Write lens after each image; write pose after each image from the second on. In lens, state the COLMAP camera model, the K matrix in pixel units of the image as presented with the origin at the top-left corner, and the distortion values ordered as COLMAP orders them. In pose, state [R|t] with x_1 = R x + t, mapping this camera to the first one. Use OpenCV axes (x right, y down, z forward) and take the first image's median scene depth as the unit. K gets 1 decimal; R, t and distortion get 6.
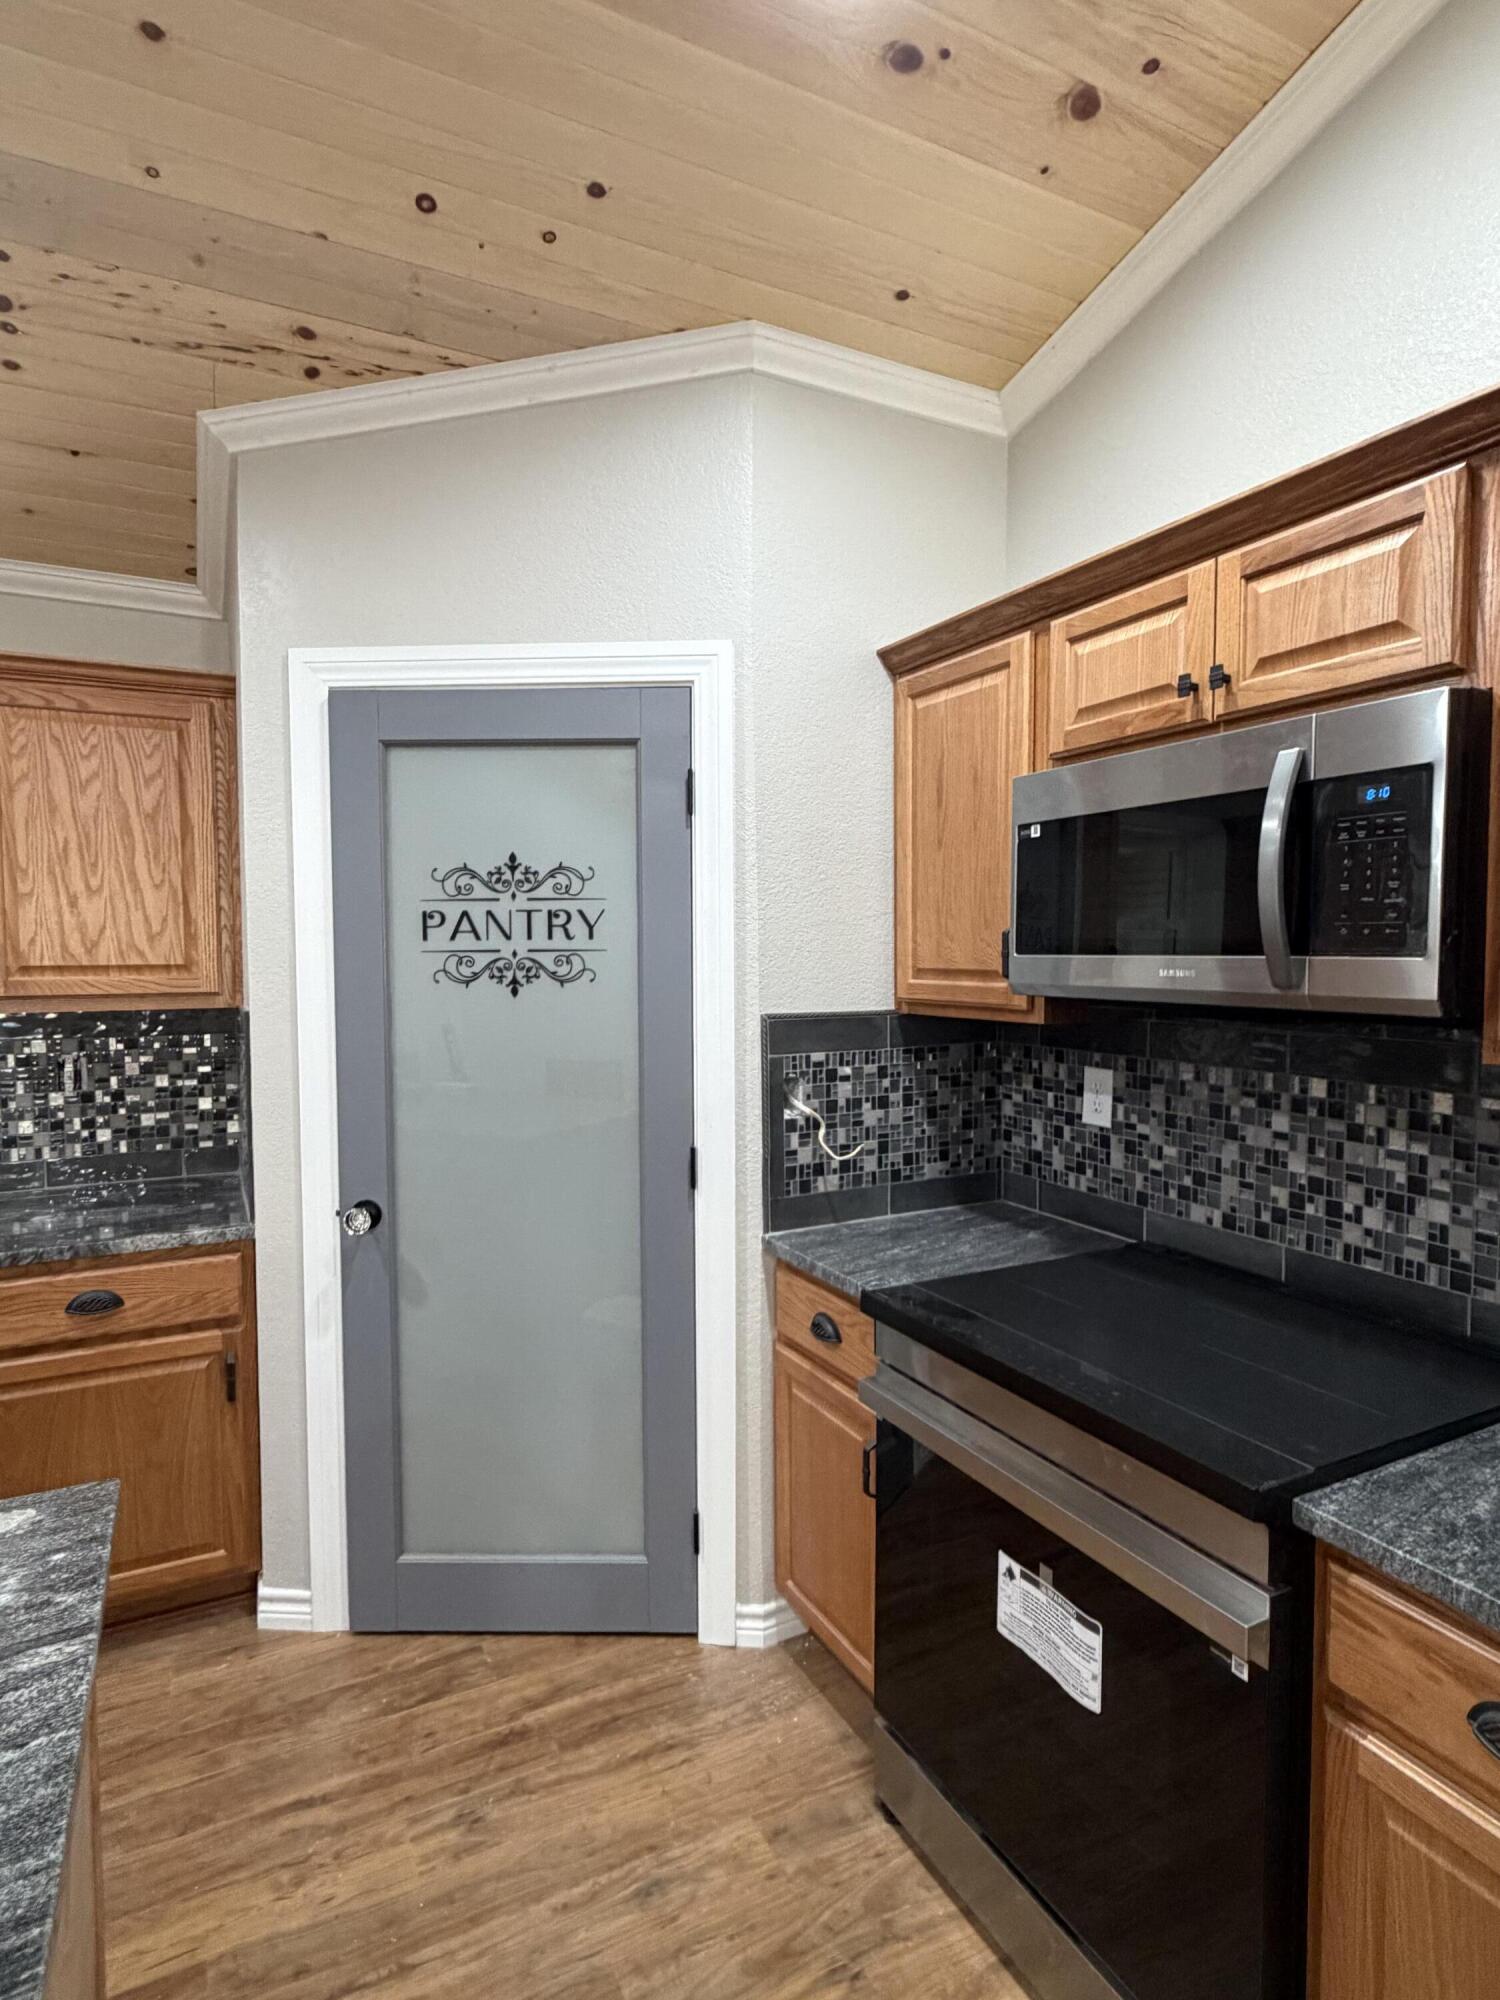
lens RADIAL K [[1063.5, 0, 741.2], [0, 1063.5, 995.1], [0, 0, 1]] dist [-0.000601, -0.000490]
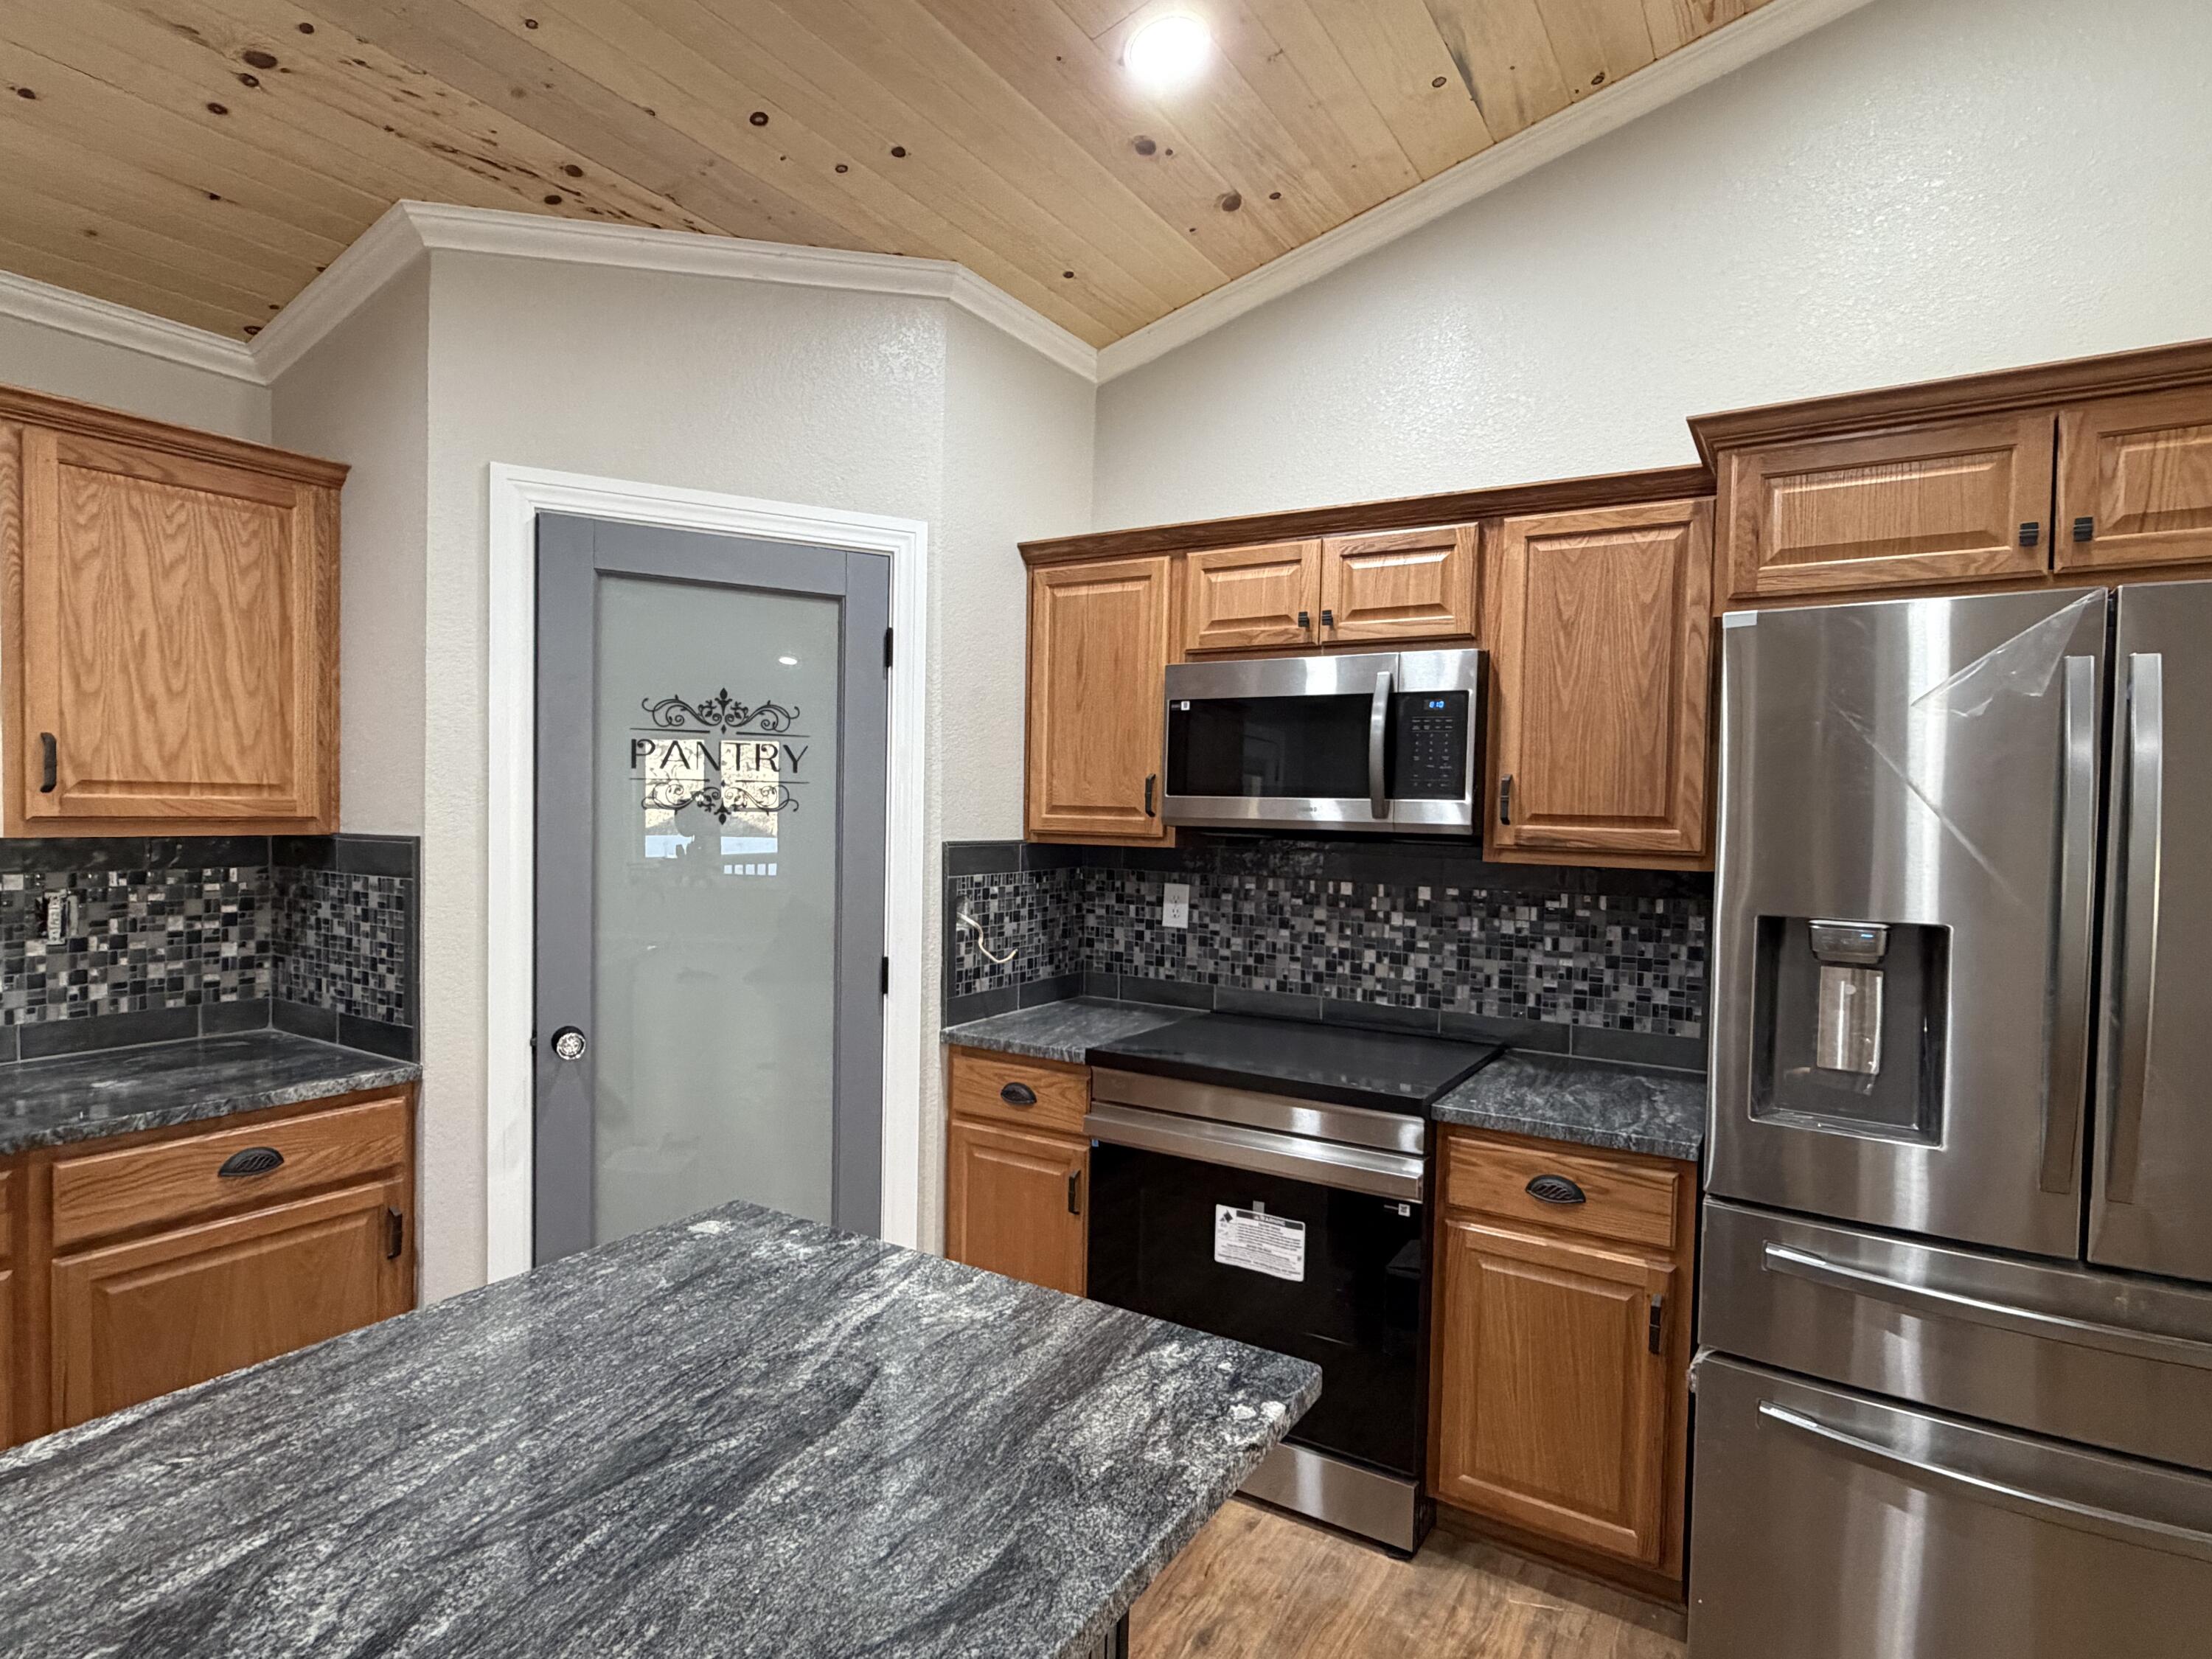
lens RADIAL K [[1176.3, 0, 1102.0], [0, 1176.3, 838.3], [0, 0, 1]] dist [-0.000601, -0.000490]
pose [[0.856752, 0.007127, 0.515679, -0.517843], [-0.002149, 0.999945, -0.010249, 0.028380], [-0.515724, 0.007673, 0.856721, -0.212229]]
